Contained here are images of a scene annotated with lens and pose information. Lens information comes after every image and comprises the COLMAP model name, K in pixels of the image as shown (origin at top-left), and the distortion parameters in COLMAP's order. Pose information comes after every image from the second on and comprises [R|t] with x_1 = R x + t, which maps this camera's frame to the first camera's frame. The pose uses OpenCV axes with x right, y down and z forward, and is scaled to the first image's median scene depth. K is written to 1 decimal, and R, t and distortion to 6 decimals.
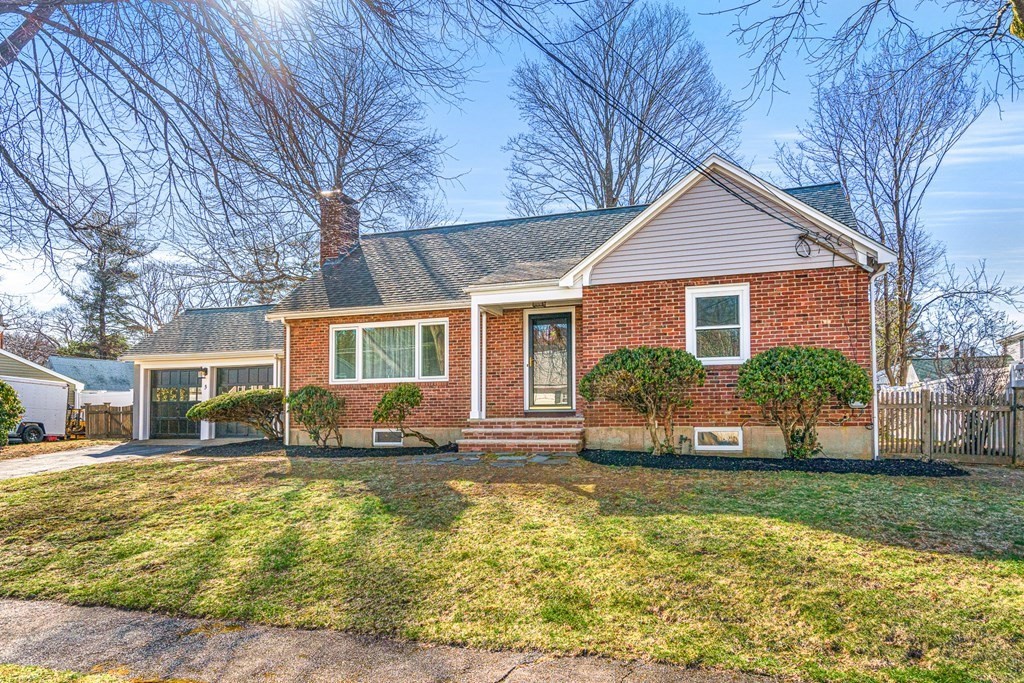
lens RADIAL K [[651.9, 0, 513.3], [0, 651.9, 309.2], [0, 0, 1]] dist [0.002857, -0.001797]
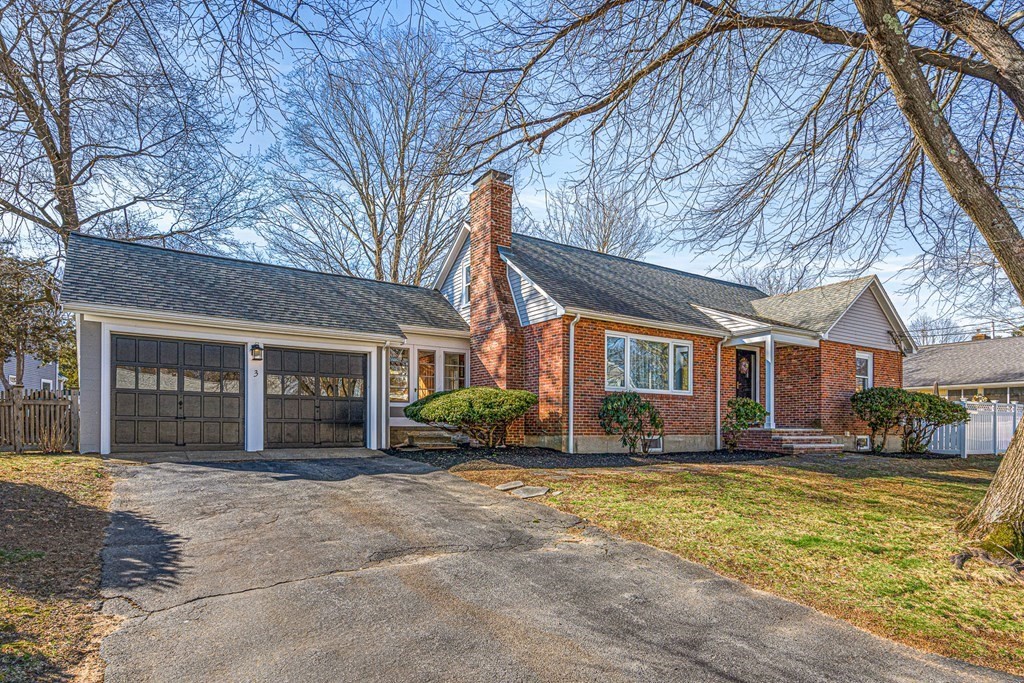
lens RADIAL K [[580.2, 0, 511.6], [0, 580.2, 357.6], [0, 0, 1]] dist [-0.001179, -0.000412]
pose [[0.619262, 0.106484, 0.777930, -1.210626], [-0.144302, 0.989320, -0.020549, 0.120565], [-0.771810, -0.099532, 0.628014, 0.655462]]
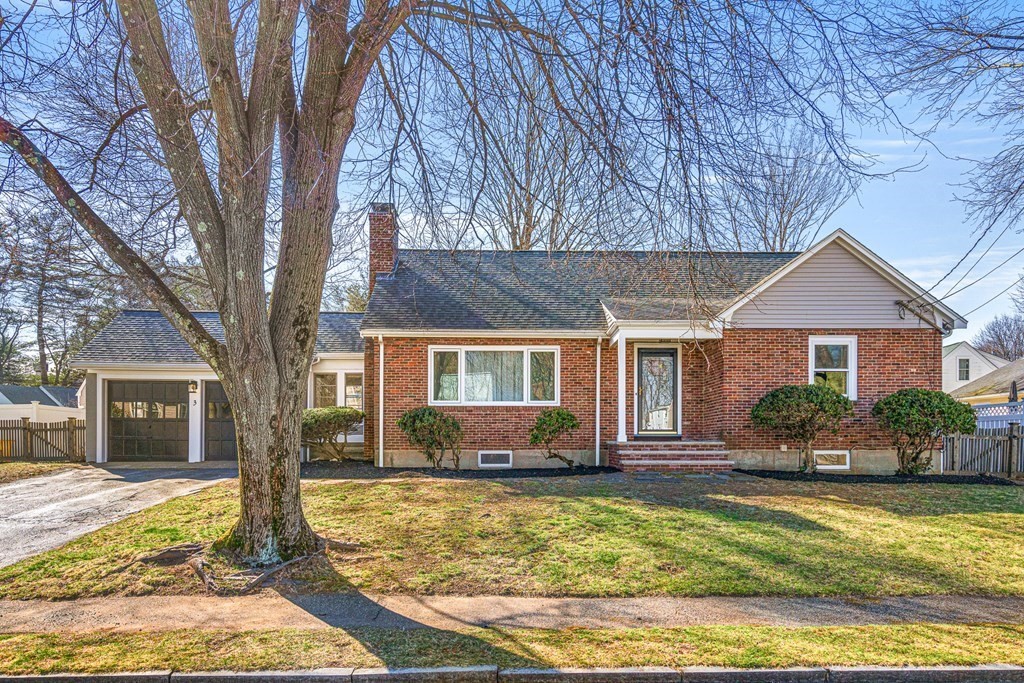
lens RADIAL K [[684.9, 0, 512.0], [0, 684.9, 341.5], [0, 0, 1]] dist [-0.001040, 0.001573]
pose [[0.942874, 0.057411, 0.328166, -0.587804], [-0.064199, 0.997888, 0.009876, 0.000055], [-0.326906, -0.030380, 0.944569, -0.021233]]
